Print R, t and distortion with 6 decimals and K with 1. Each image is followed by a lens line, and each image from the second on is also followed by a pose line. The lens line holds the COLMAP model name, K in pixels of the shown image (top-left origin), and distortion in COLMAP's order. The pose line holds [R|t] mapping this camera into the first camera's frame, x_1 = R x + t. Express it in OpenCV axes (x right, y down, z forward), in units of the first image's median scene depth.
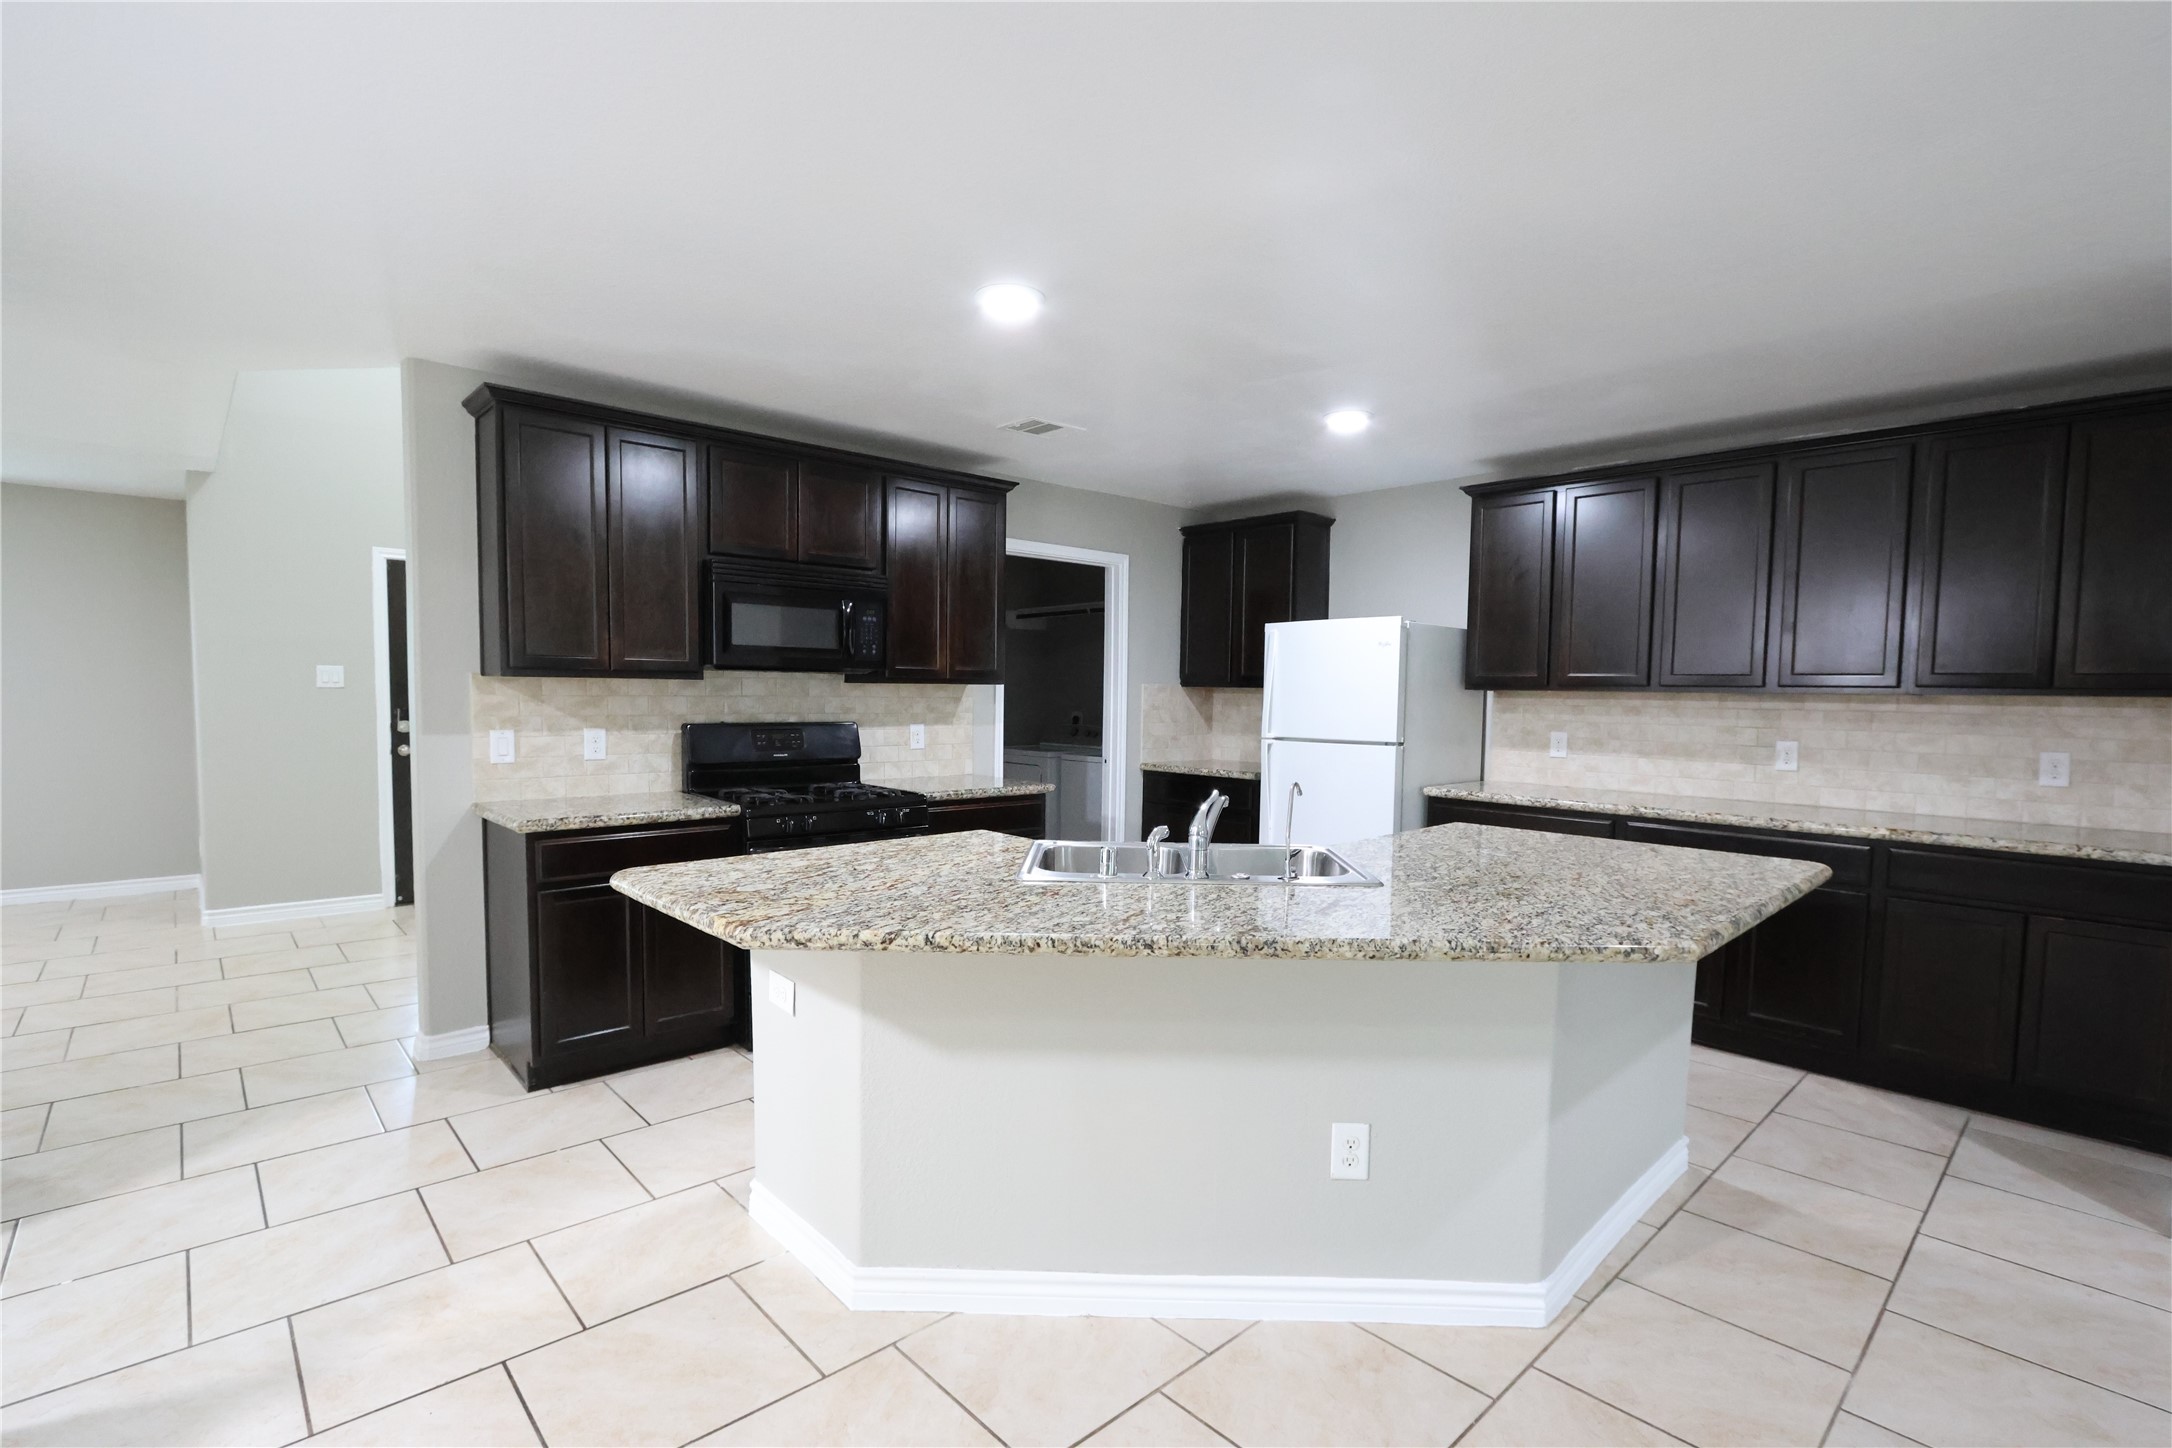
lens RADIAL K [[996.9, 0, 1102.4], [0, 996.9, 747.3], [0, 0, 1]] dist [-0.019439, 0.003102]
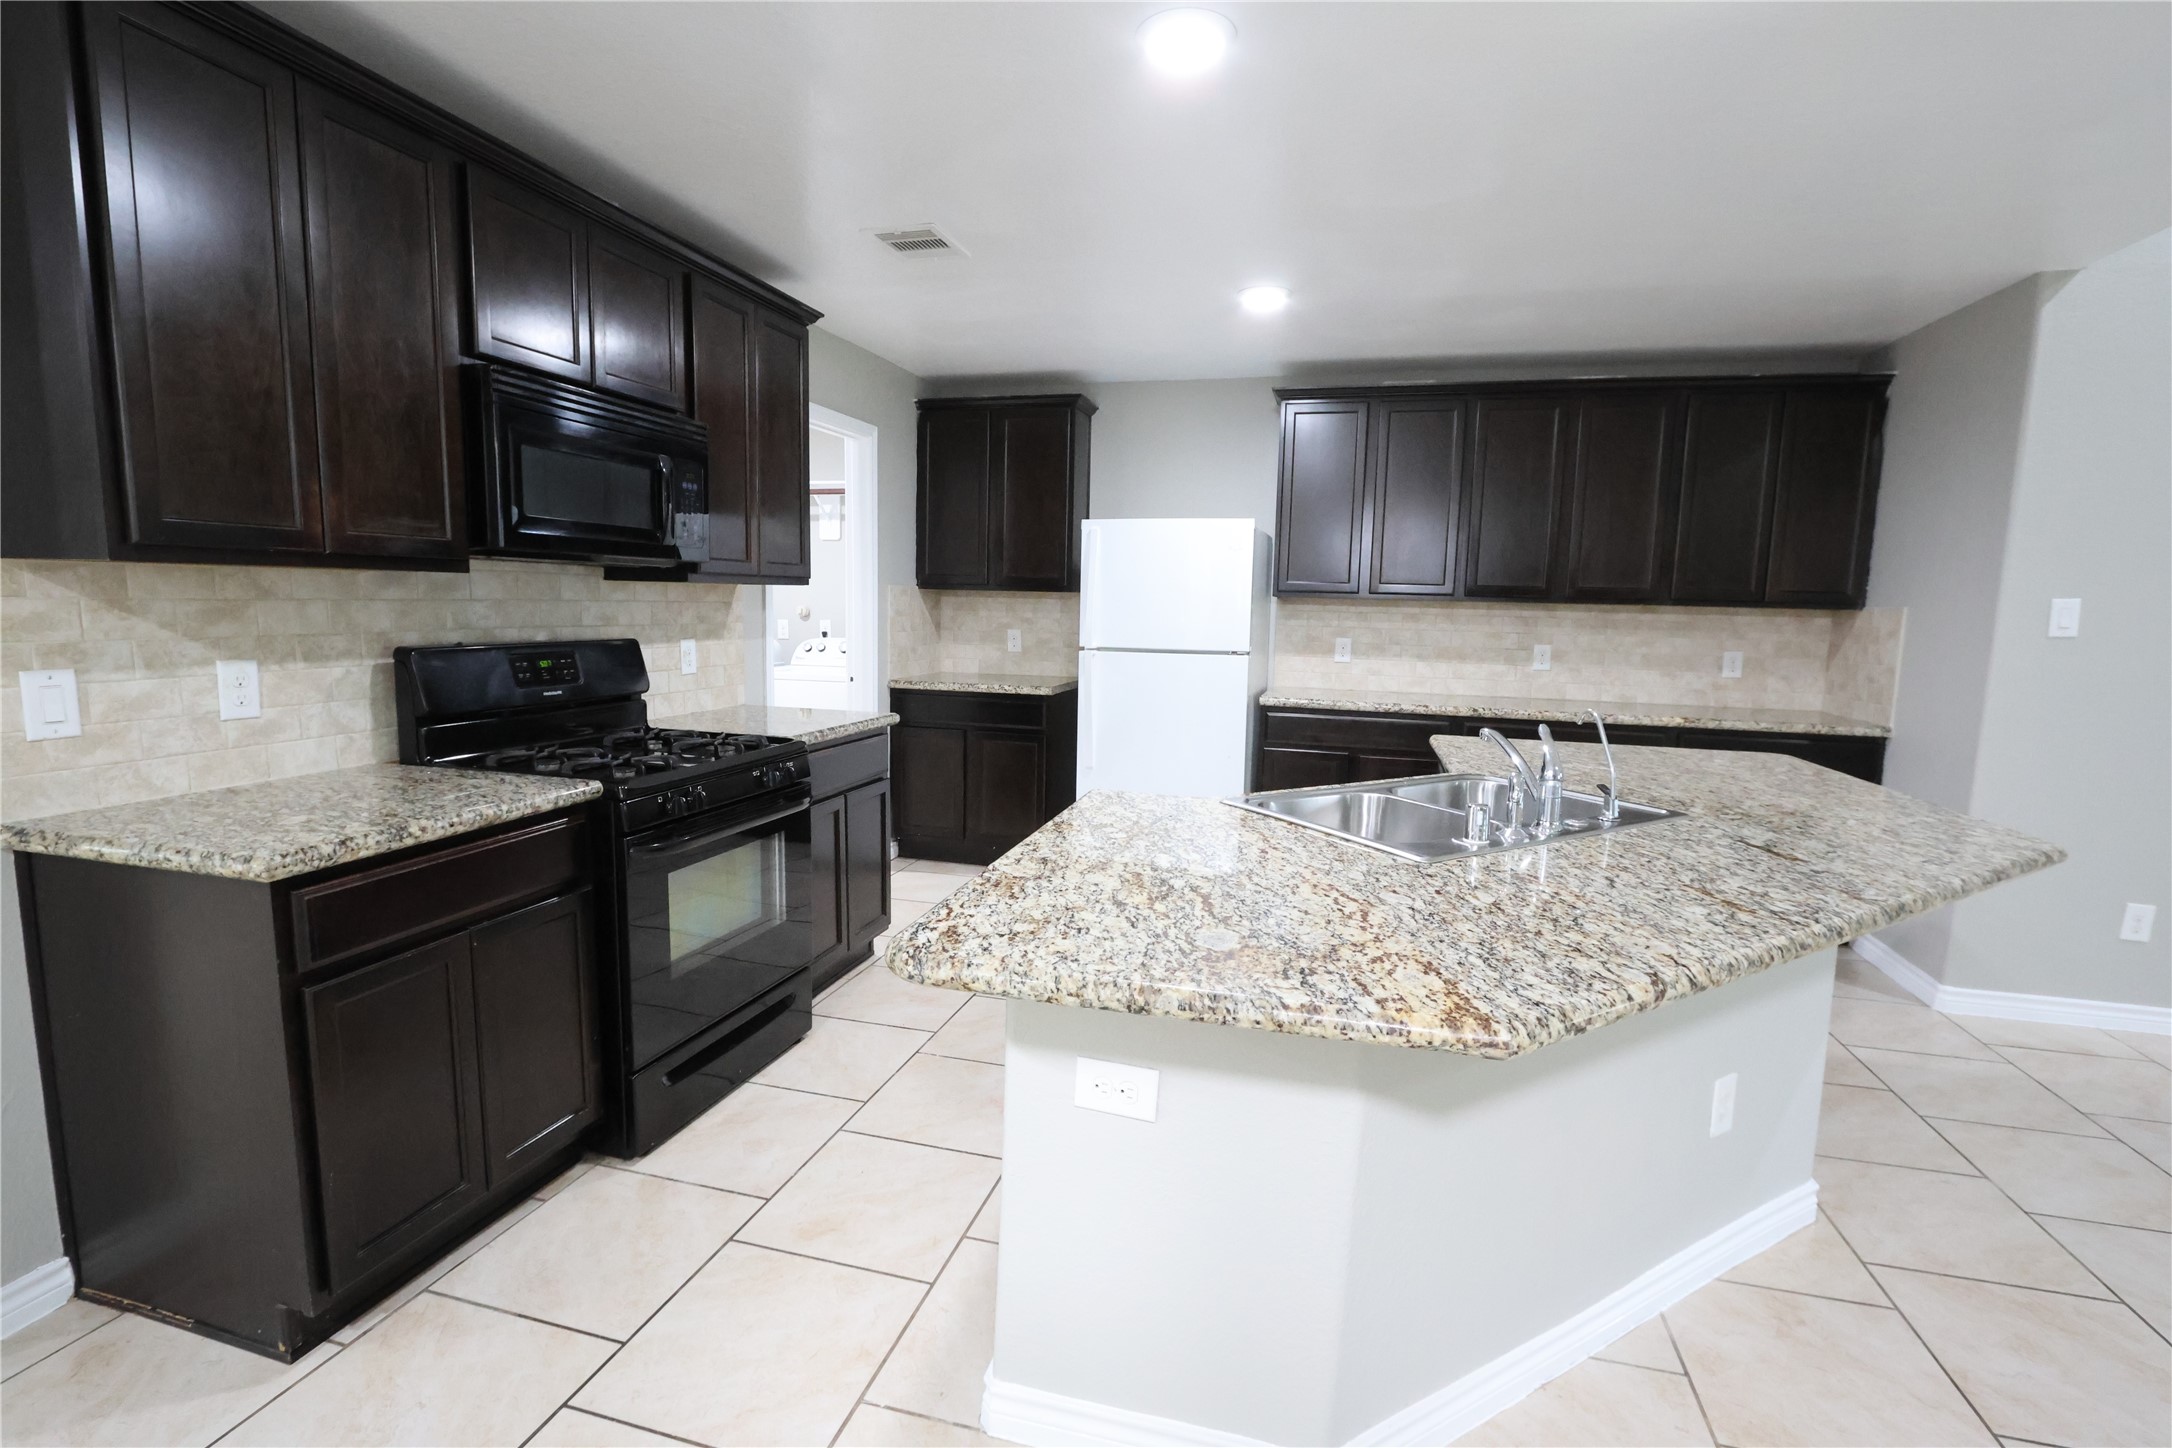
lens RADIAL K [[996.9, 0, 1093.7], [0, 996.9, 723.6], [0, 0, 1]] dist [-0.019439, 0.003102]
pose [[0.851721, -0.058373, 0.520734, -0.374921], [0.018429, 0.996498, 0.081562, -0.018952], [-0.523671, -0.059871, 0.849814, 0.284167]]
